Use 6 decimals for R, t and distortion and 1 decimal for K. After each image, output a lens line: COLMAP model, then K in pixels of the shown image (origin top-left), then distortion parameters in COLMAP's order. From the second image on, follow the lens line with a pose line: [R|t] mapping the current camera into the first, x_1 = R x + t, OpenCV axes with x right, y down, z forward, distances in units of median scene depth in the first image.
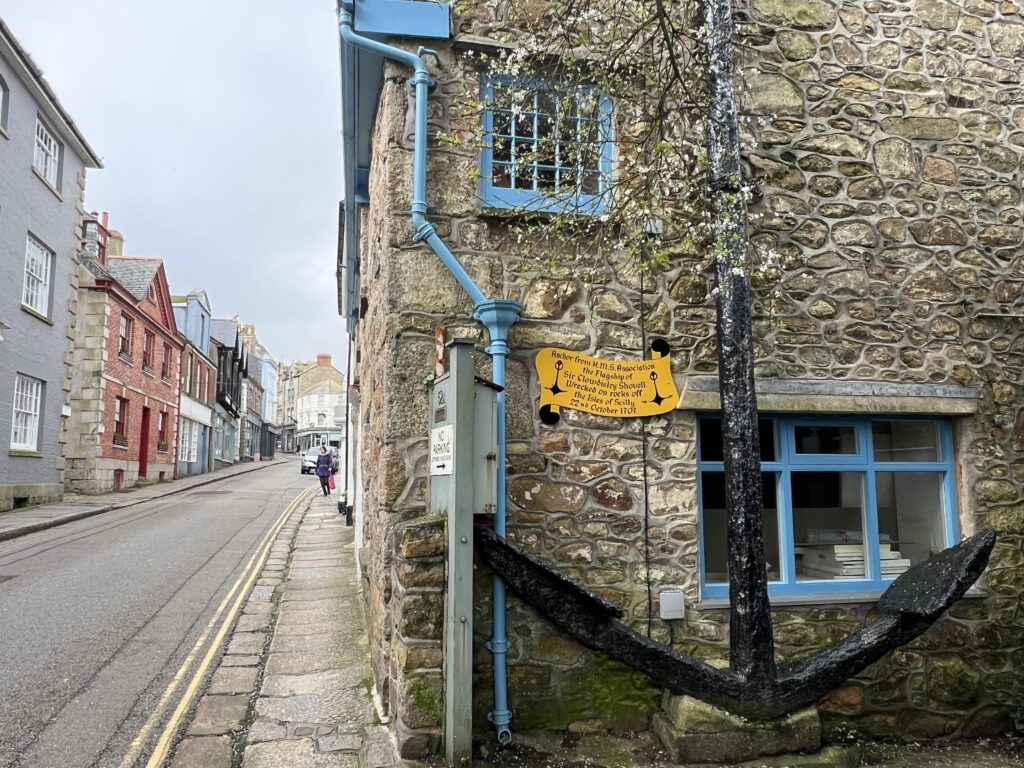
lens RADIAL K [[716.9, 0, 511.0], [0, 716.9, 385.5], [0, 0, 1]] dist [-0.008103, 0.004991]
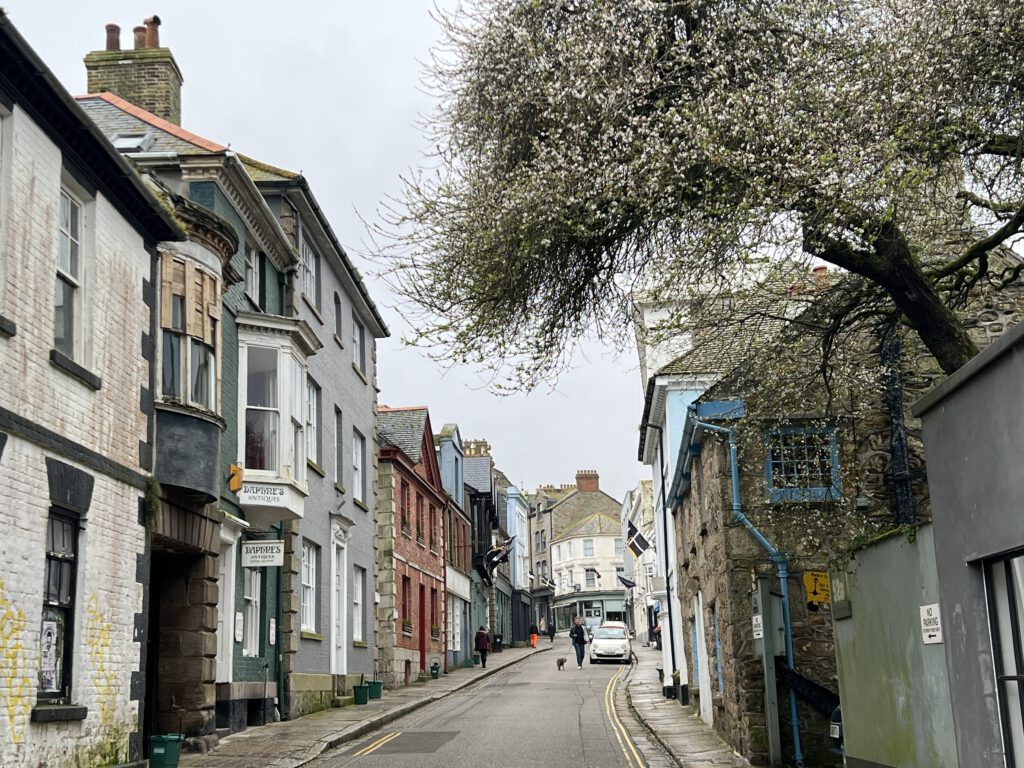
lens RADIAL K [[1449.3, 0, 514.2], [0, 1449.3, 383.9], [0, 0, 1]] dist [0.117082, 0.000000]
pose [[0.957718, -0.086421, -0.274422, 0.310978], [0.066576, 0.994501, -0.080842, -0.218529], [0.279900, 0.059154, 0.958205, -2.285849]]
